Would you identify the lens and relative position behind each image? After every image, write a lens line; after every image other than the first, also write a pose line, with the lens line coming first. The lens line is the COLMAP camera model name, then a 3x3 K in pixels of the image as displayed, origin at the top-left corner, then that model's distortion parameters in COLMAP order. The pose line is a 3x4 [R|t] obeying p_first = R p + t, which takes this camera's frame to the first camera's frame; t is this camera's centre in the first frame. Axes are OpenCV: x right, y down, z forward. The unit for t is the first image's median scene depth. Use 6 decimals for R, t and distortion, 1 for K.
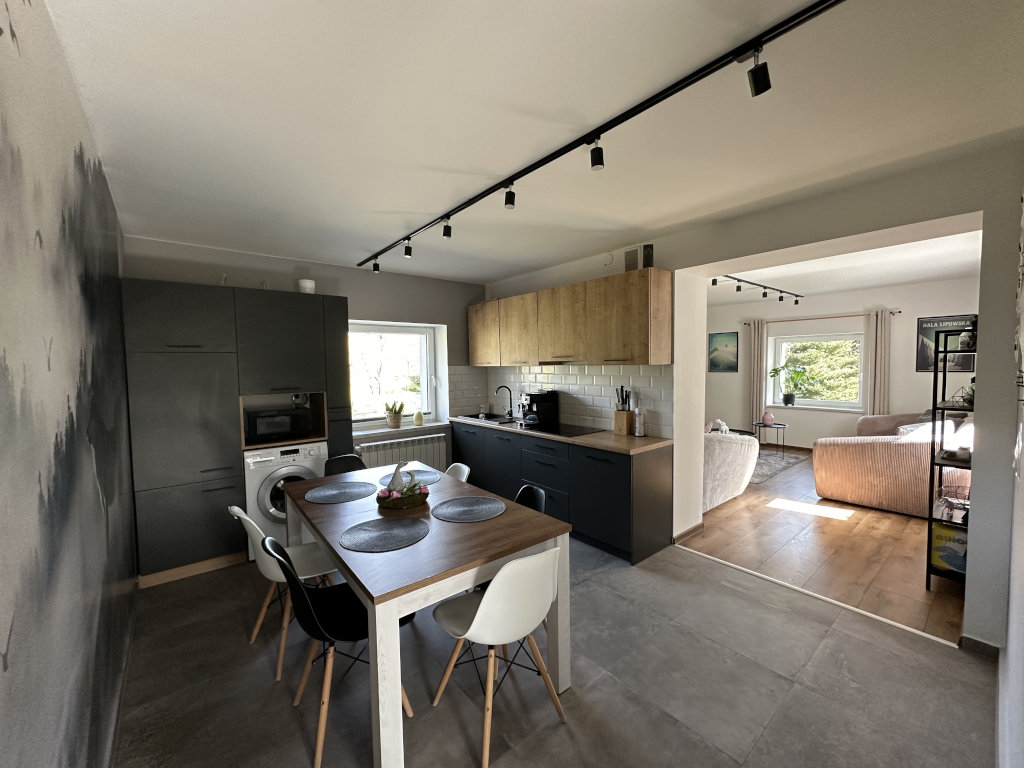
lens RADIAL K [[405.9, 0, 512.0], [0, 405.9, 384.0], [0, 0, 1]] dist [0.026753, -0.016832]
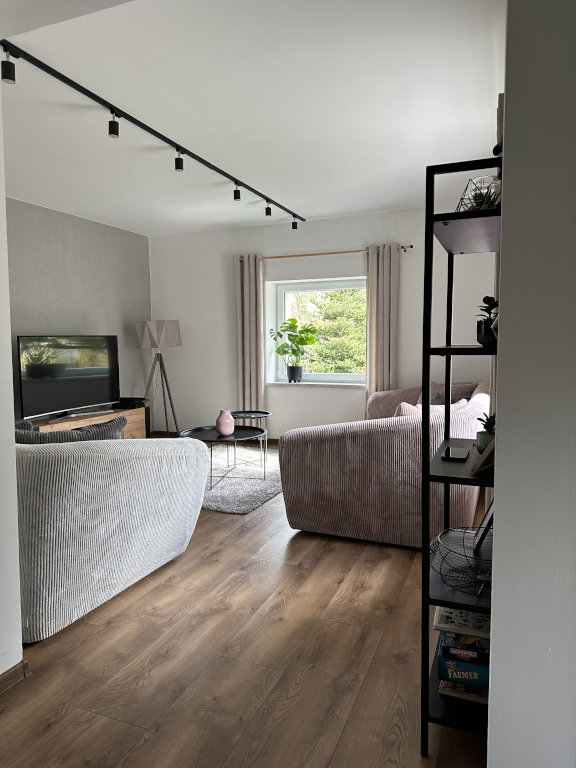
lens RADIAL K [[533.1, 0, 288.0], [0, 533.1, 384.0], [0, 0, 1]] dist [0.173303, -0.259098]
pose [[0.877036, -0.032267, 0.479341, 0.445466], [0.019288, 0.999302, 0.031978, 0.049724], [-0.480038, -0.018800, 0.877046, 0.402963]]
